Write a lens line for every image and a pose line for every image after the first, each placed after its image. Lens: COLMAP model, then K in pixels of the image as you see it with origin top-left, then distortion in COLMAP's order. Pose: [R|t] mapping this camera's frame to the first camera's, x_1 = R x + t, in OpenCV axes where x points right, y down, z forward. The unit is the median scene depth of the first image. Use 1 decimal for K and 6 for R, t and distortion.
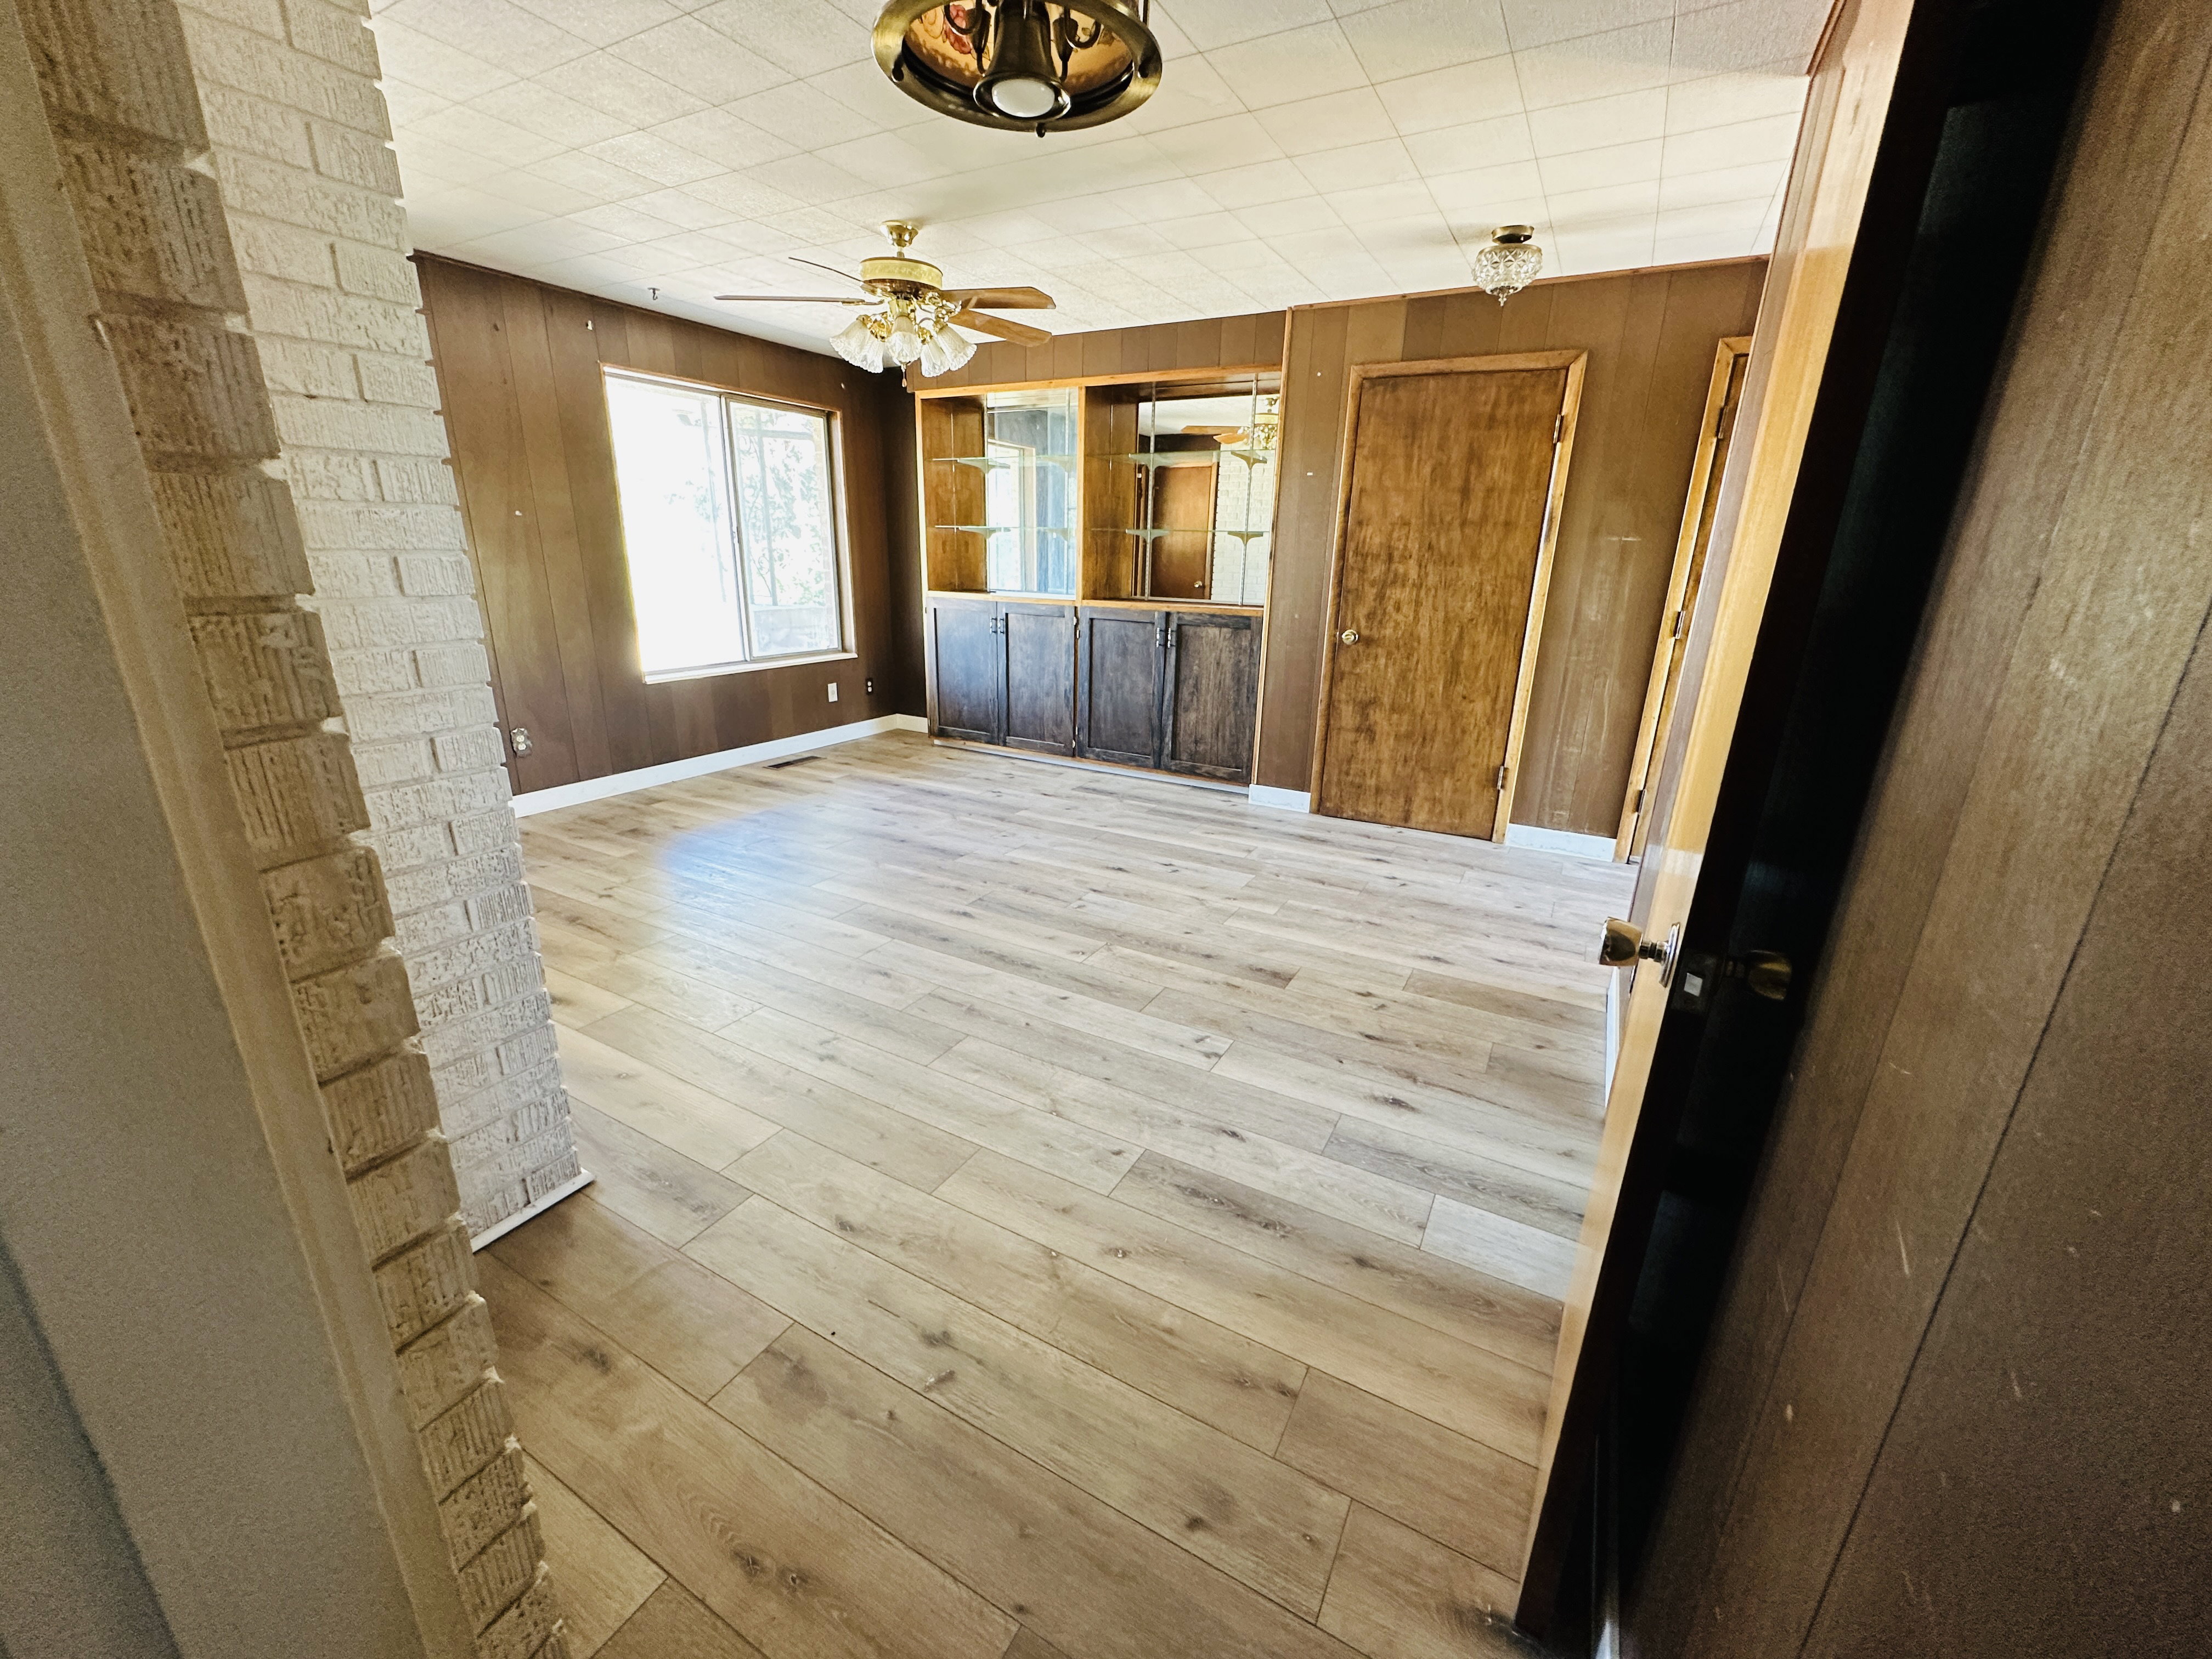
lens RADIAL K [[886.6, 0, 1104.7], [0, 886.6, 827.9], [0, 0, 1]] dist [-0.003660, 0.001502]
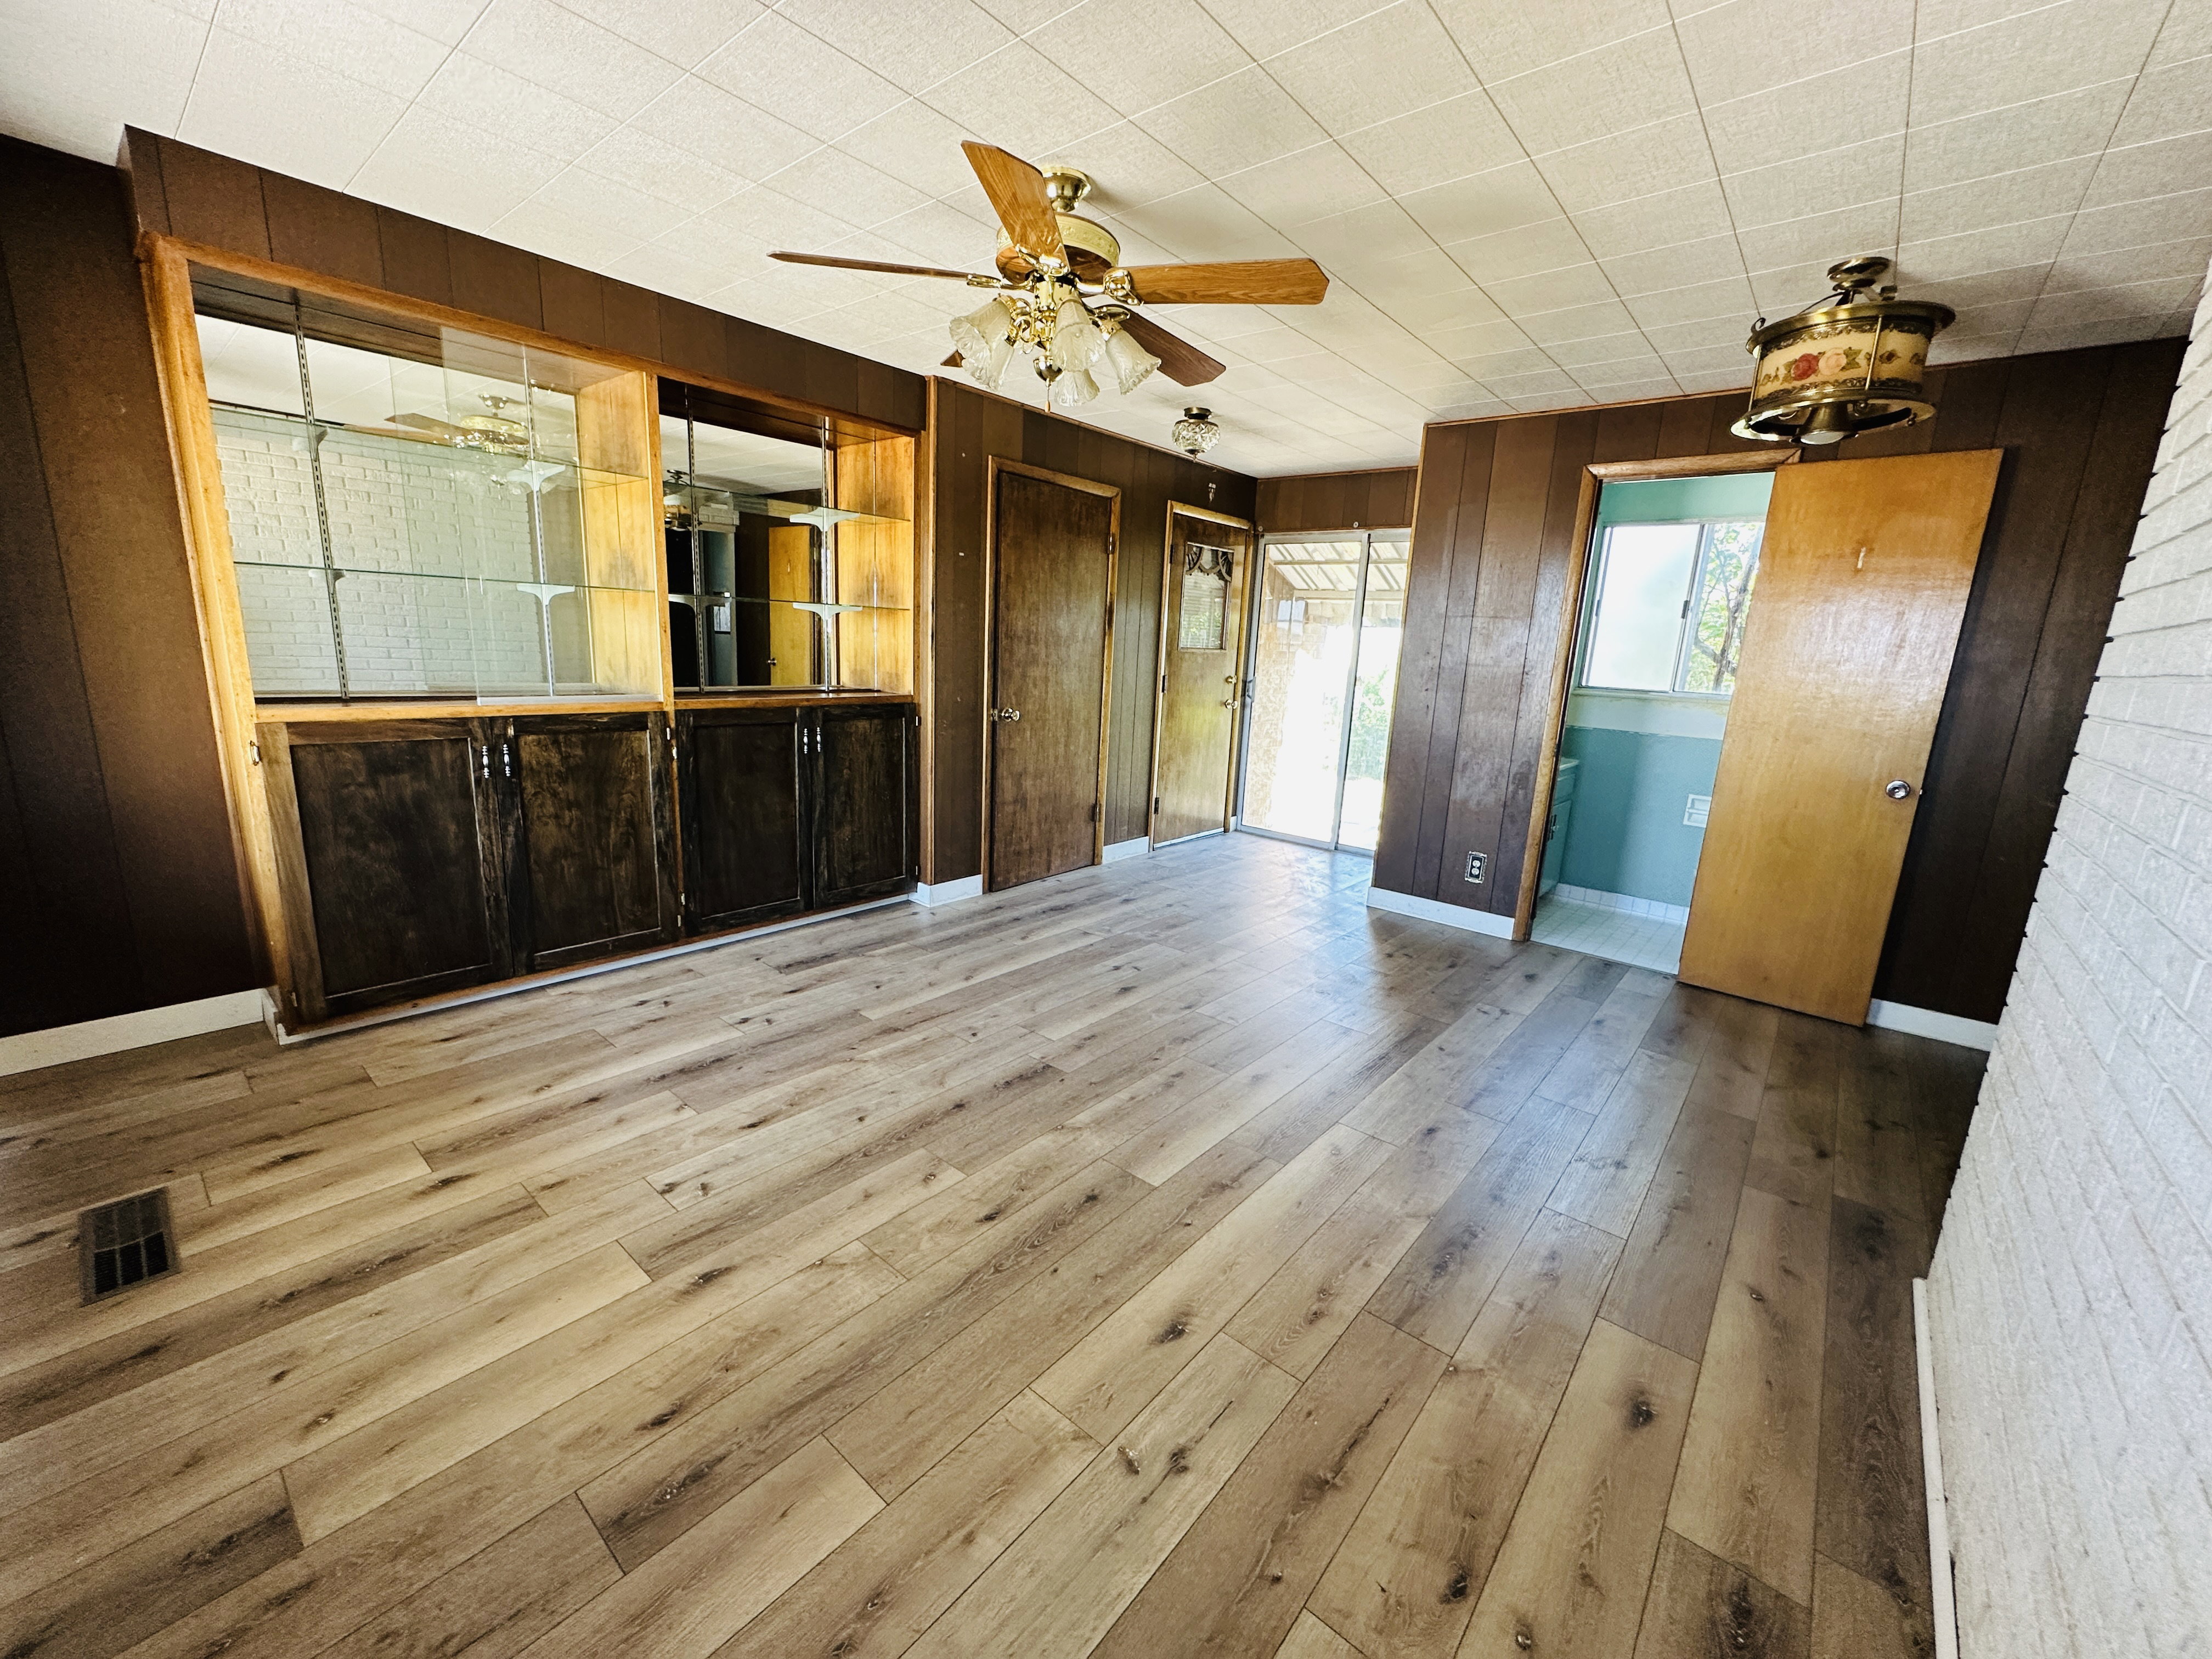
lens RADIAL K [[886.6, 0, 1104.7], [0, 886.6, 827.9], [0, 0, 1]] dist [-0.003660, 0.001502]
pose [[0.187845, -0.222505, 0.956664, -0.707821], [0.251541, 0.952418, 0.172126, -0.235618], [-0.949443, 0.208307, 0.234876, 0.666738]]
